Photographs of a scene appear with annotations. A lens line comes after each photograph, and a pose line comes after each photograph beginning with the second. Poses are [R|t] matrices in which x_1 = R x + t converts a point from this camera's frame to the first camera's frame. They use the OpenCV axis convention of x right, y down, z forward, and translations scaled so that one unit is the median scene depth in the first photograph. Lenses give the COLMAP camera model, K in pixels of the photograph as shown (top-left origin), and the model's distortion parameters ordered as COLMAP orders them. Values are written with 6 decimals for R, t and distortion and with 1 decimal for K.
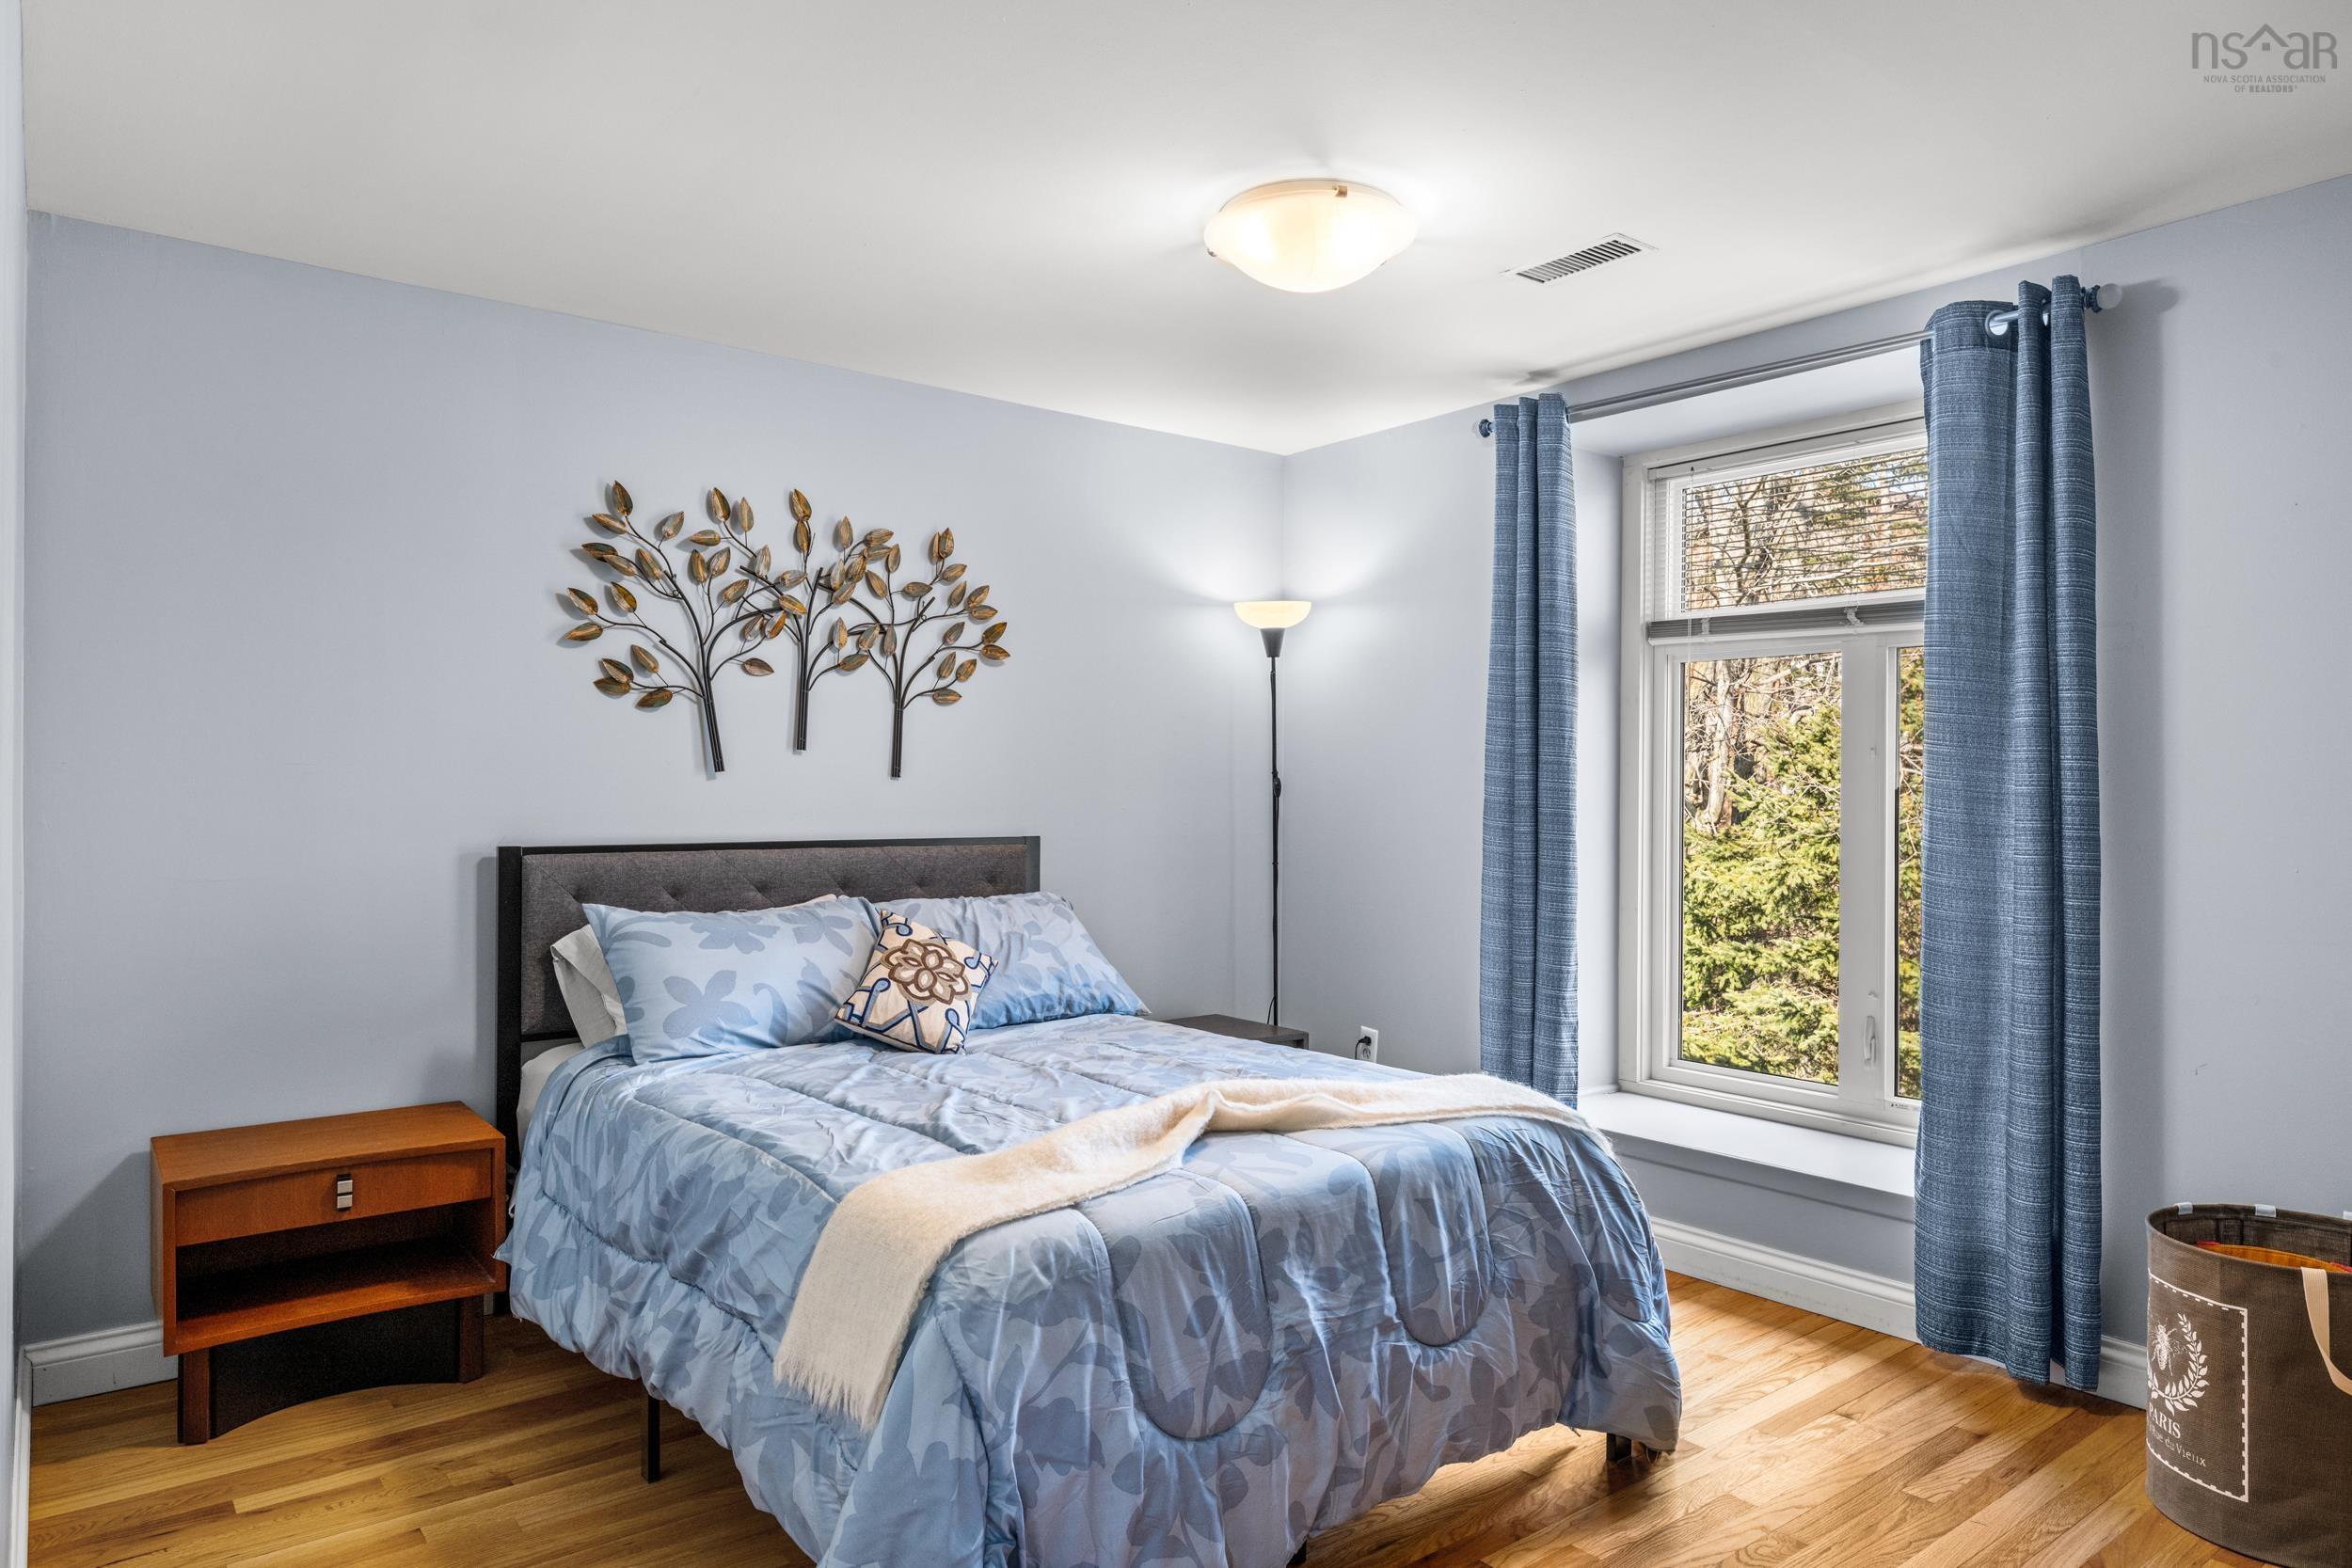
lens RADIAL K [[1442.8, 0, 1178.4], [0, 1442.8, 776.1], [0, 0, 1]] dist [-0.003837, 0.001713]
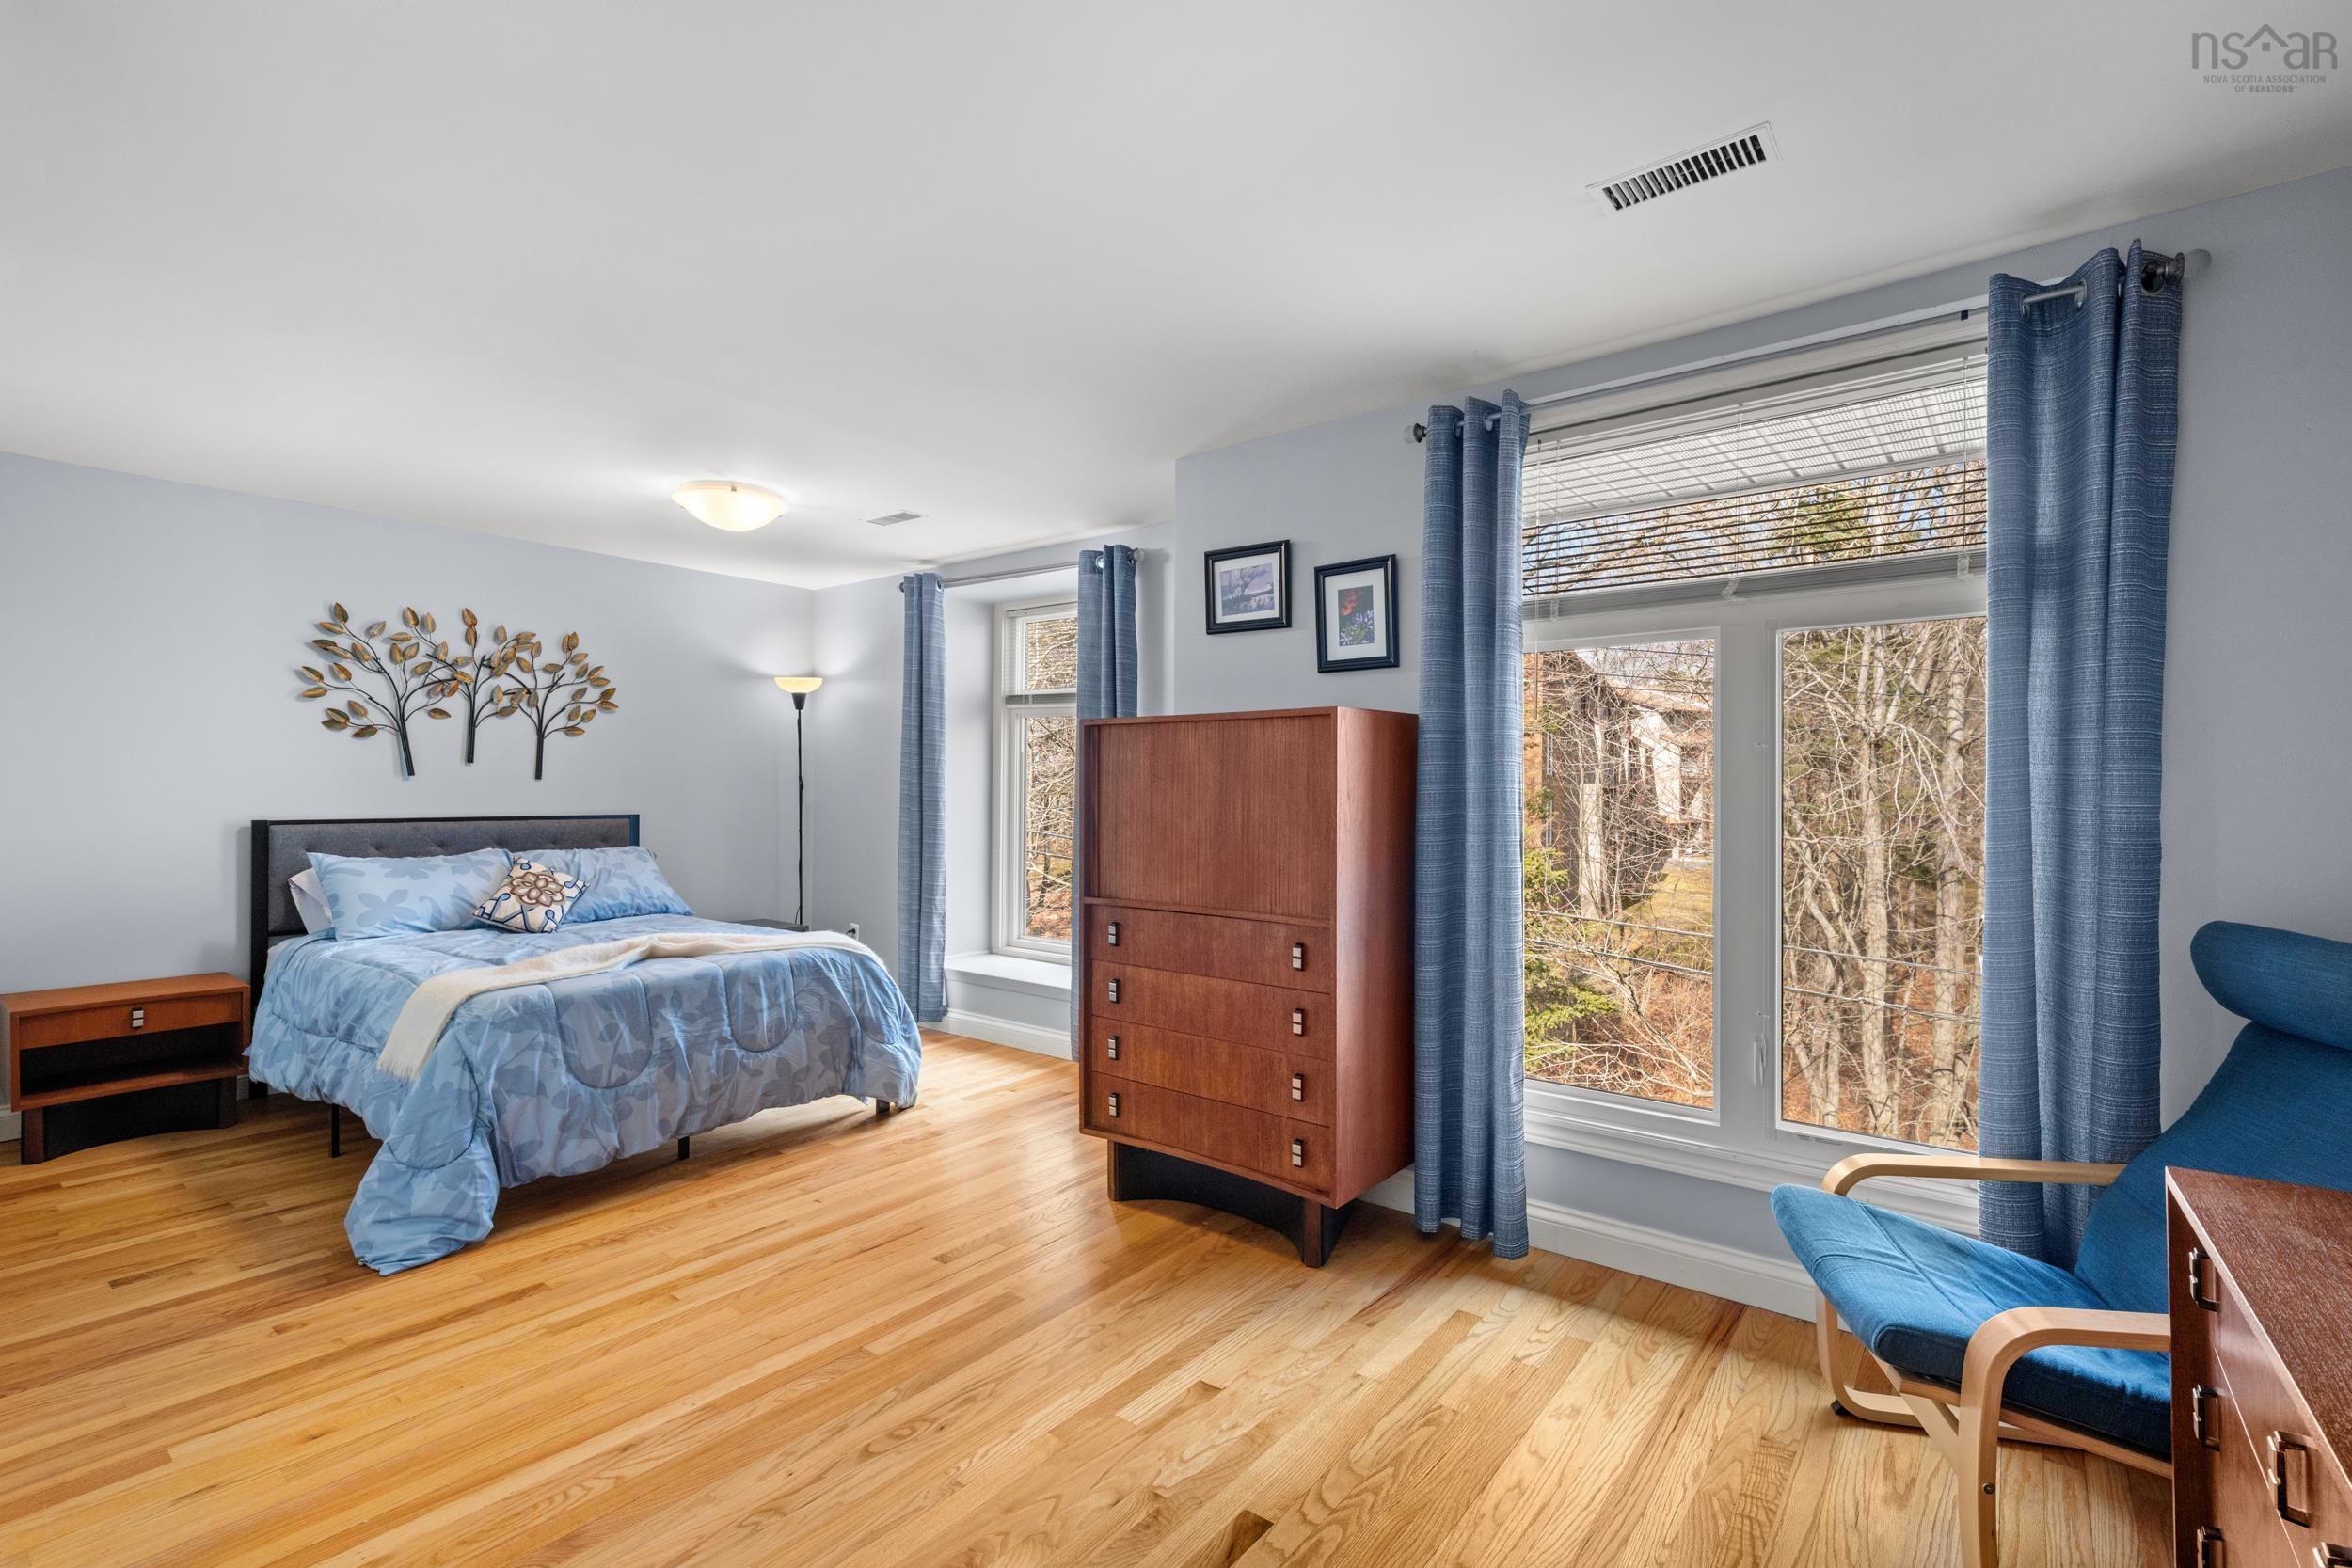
lens RADIAL K [[1053.6, 0, 1176.0], [0, 1053.6, 784.0], [0, 0, 1]] dist [-0.000491, -0.000055]
pose [[0.972288, 0.002624, 0.233770, 0.307069], [-0.004435, 0.999964, 0.007221, -0.007452], [-0.233743, -0.008057, 0.972265, -0.473135]]
